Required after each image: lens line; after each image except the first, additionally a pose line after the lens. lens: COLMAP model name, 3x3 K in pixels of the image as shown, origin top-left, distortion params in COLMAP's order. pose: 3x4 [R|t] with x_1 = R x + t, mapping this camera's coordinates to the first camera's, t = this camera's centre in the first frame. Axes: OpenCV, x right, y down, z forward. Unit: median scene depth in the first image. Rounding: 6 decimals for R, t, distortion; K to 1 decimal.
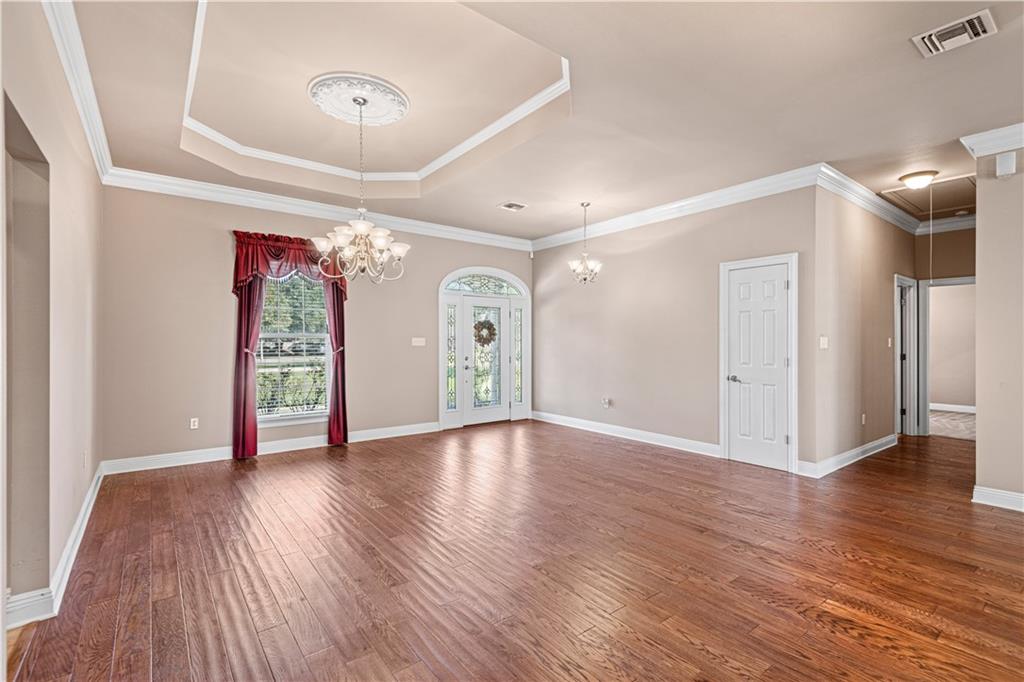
lens RADIAL K [[469.0, 0, 512.1], [0, 469.0, 340.8], [0, 0, 1]] dist [0.025568, 0.000728]
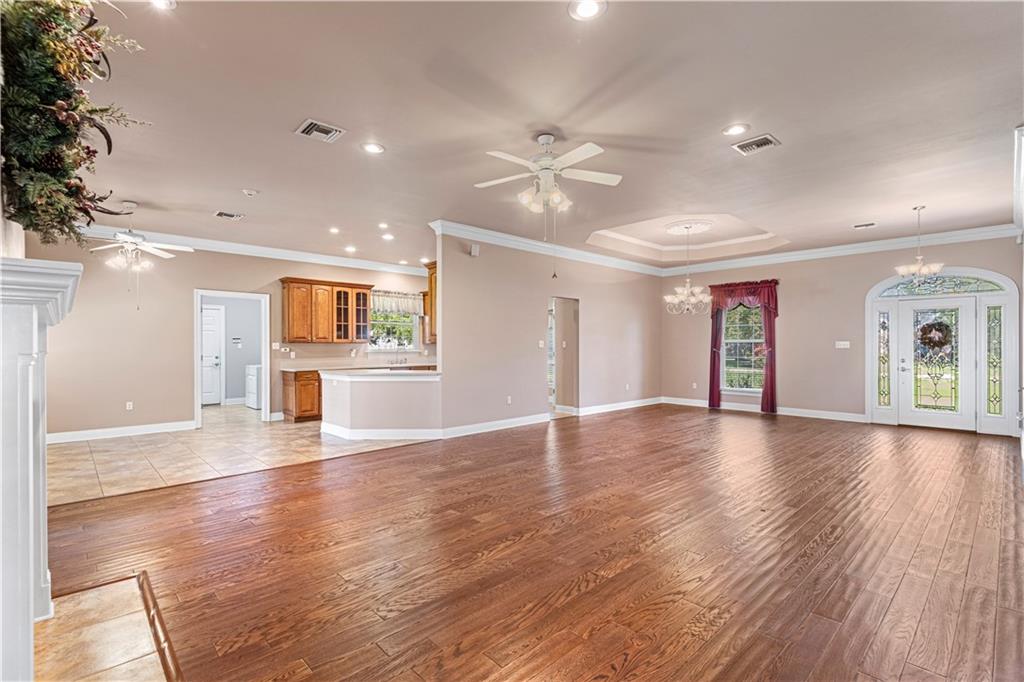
lens RADIAL K [[469.0, 0, 512.2], [0, 469.0, 345.6], [0, 0, 1]] dist [0.025568, 0.000728]
pose [[0.098698, -0.002306, -0.995115, 0.912254], [0.001208, 0.999997, -0.002197, 0.006222], [0.995117, -0.000985, 0.098700, 0.032838]]
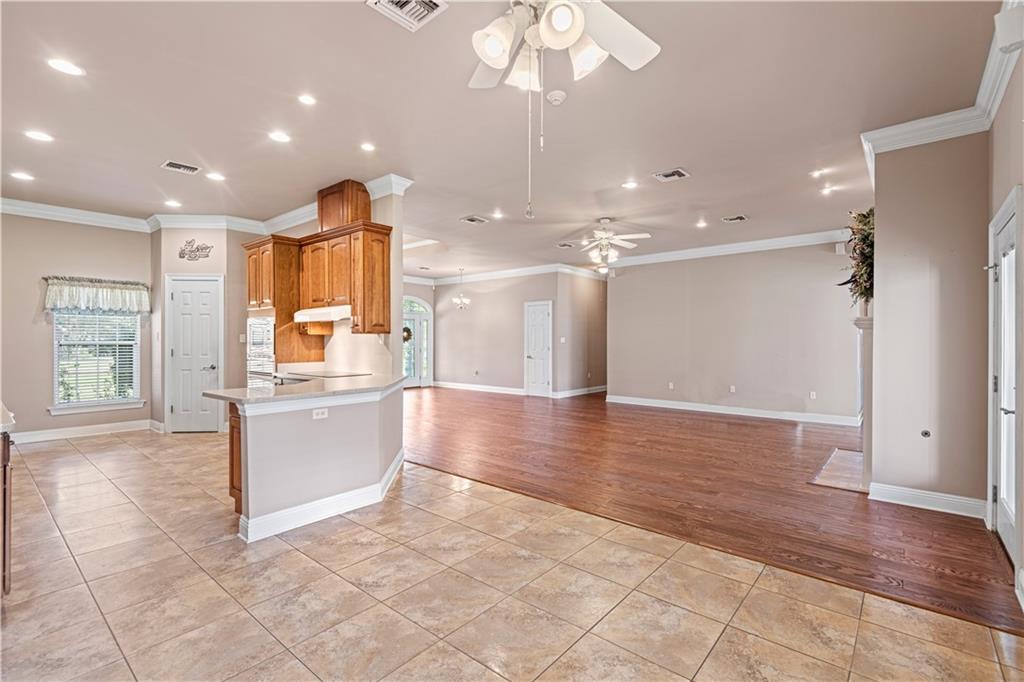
lens RADIAL K [[469.0, 0, 512.6], [0, 469.0, 338.0], [0, 0, 1]] dist [0.025568, 0.000728]
pose [[0.978346, 0.002187, 0.206964, -0.033018], [-0.001347, 0.999990, -0.004201, 0.002832], [-0.206971, 0.003831, 0.978340, -0.803641]]
